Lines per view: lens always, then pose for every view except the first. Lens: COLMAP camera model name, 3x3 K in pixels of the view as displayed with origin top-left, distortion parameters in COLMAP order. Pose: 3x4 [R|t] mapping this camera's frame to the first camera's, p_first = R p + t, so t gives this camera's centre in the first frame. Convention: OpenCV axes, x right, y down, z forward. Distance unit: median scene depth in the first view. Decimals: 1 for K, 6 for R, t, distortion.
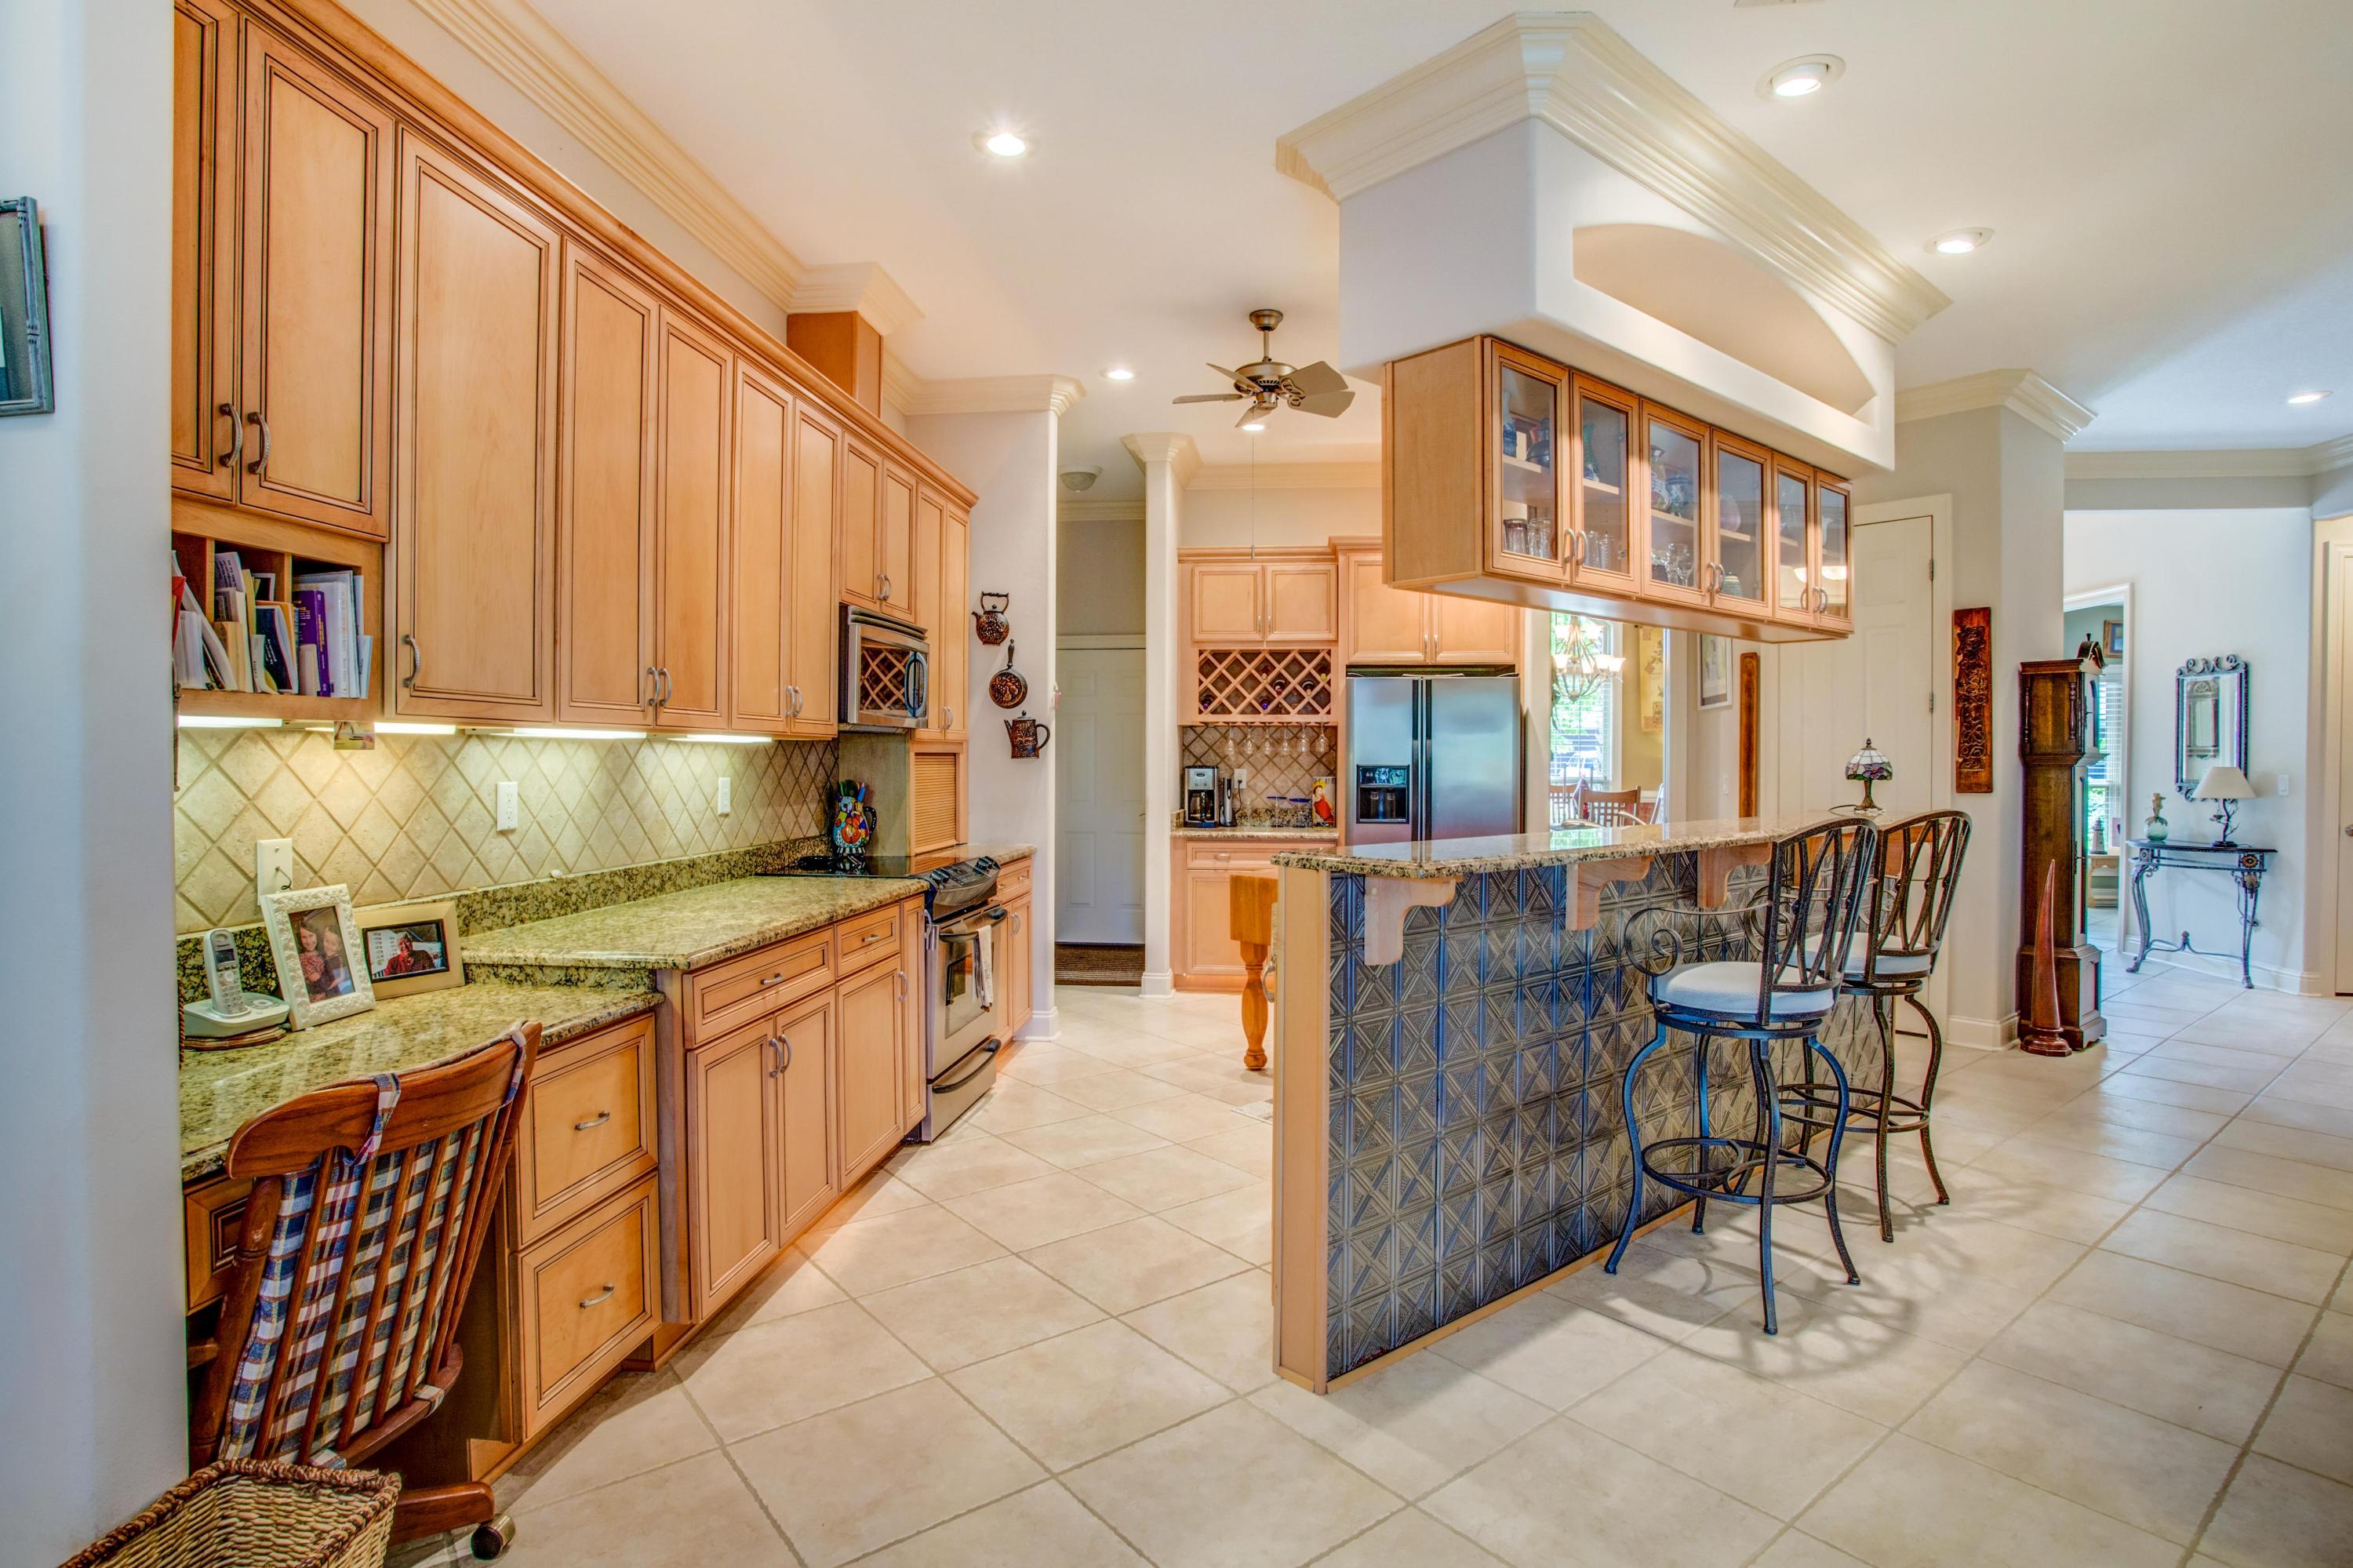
lens RADIAL K [[1158.3, 0, 1168.9], [0, 1158.3, 774.0], [0, 0, 1]] dist [-0.054953, 0.024418]
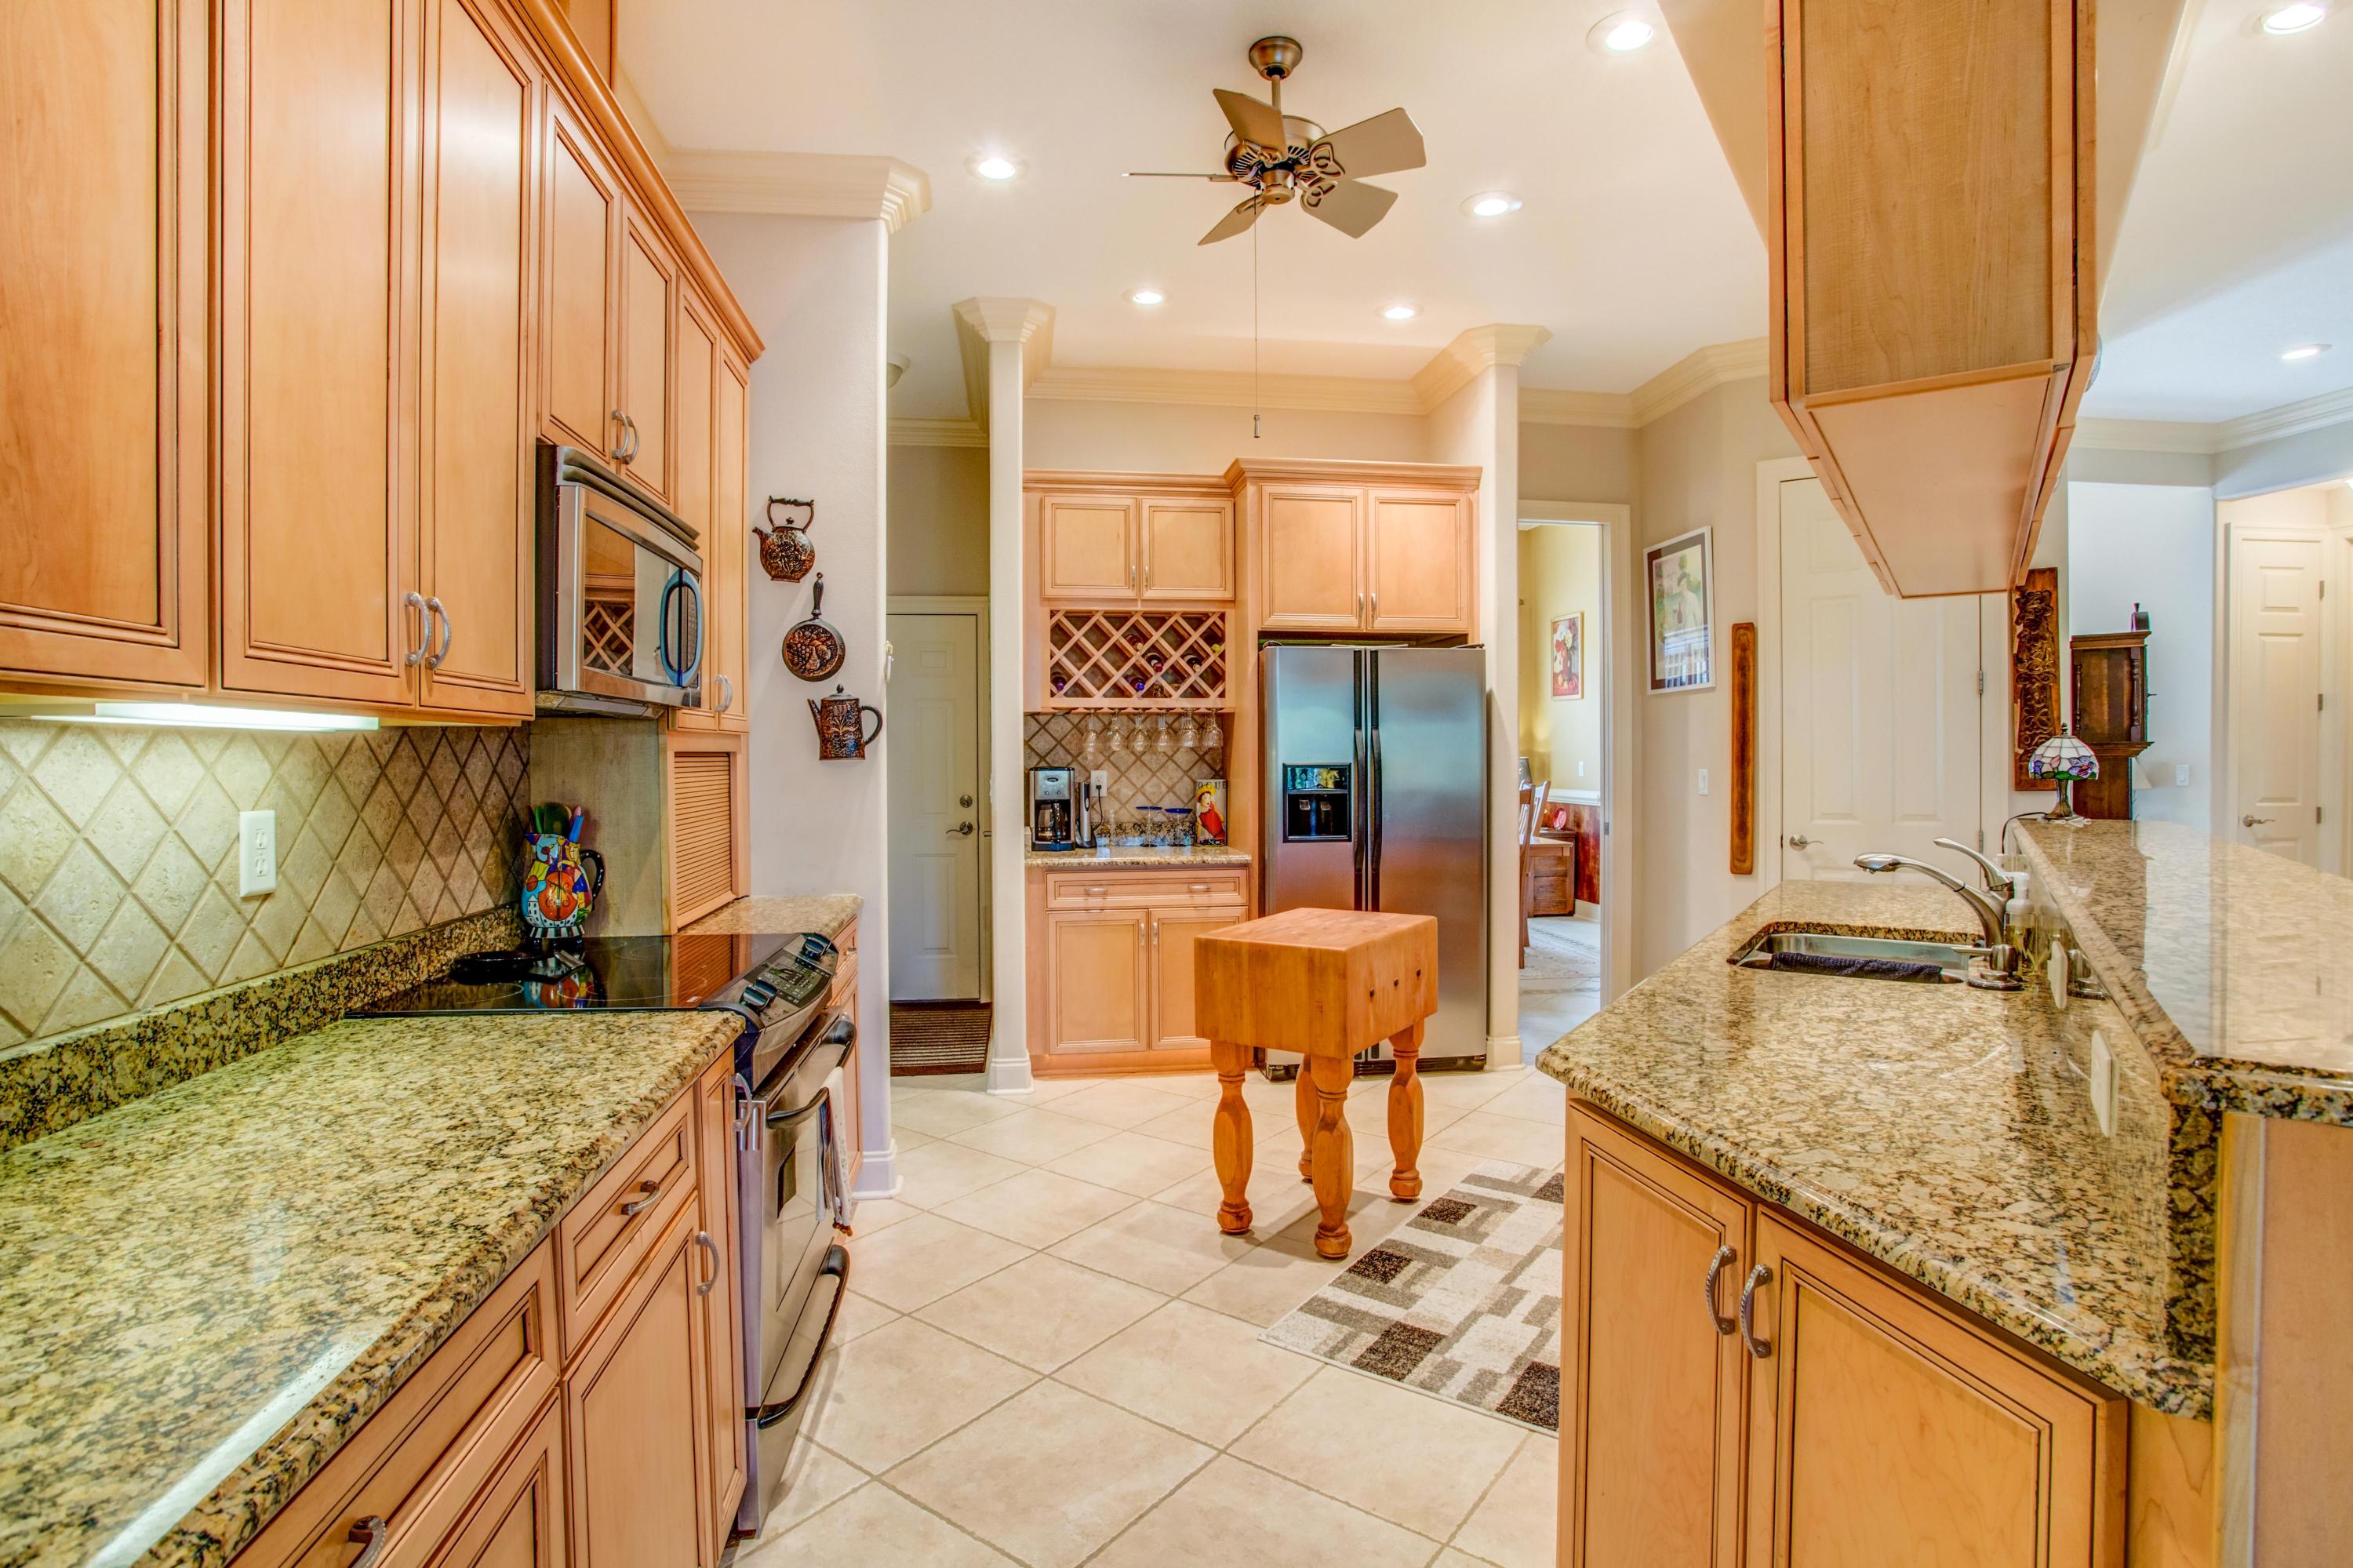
lens RADIAL K [[1158.3, 0, 1169.9], [0, 1158.3, 772.7], [0, 0, 1]] dist [-0.054953, 0.024418]
pose [[0.969389, -0.011577, 0.245257, -0.105202], [0.011238, 0.999933, 0.002781, -0.005913], [-0.245272, 0.000060, 0.969454, 0.337593]]
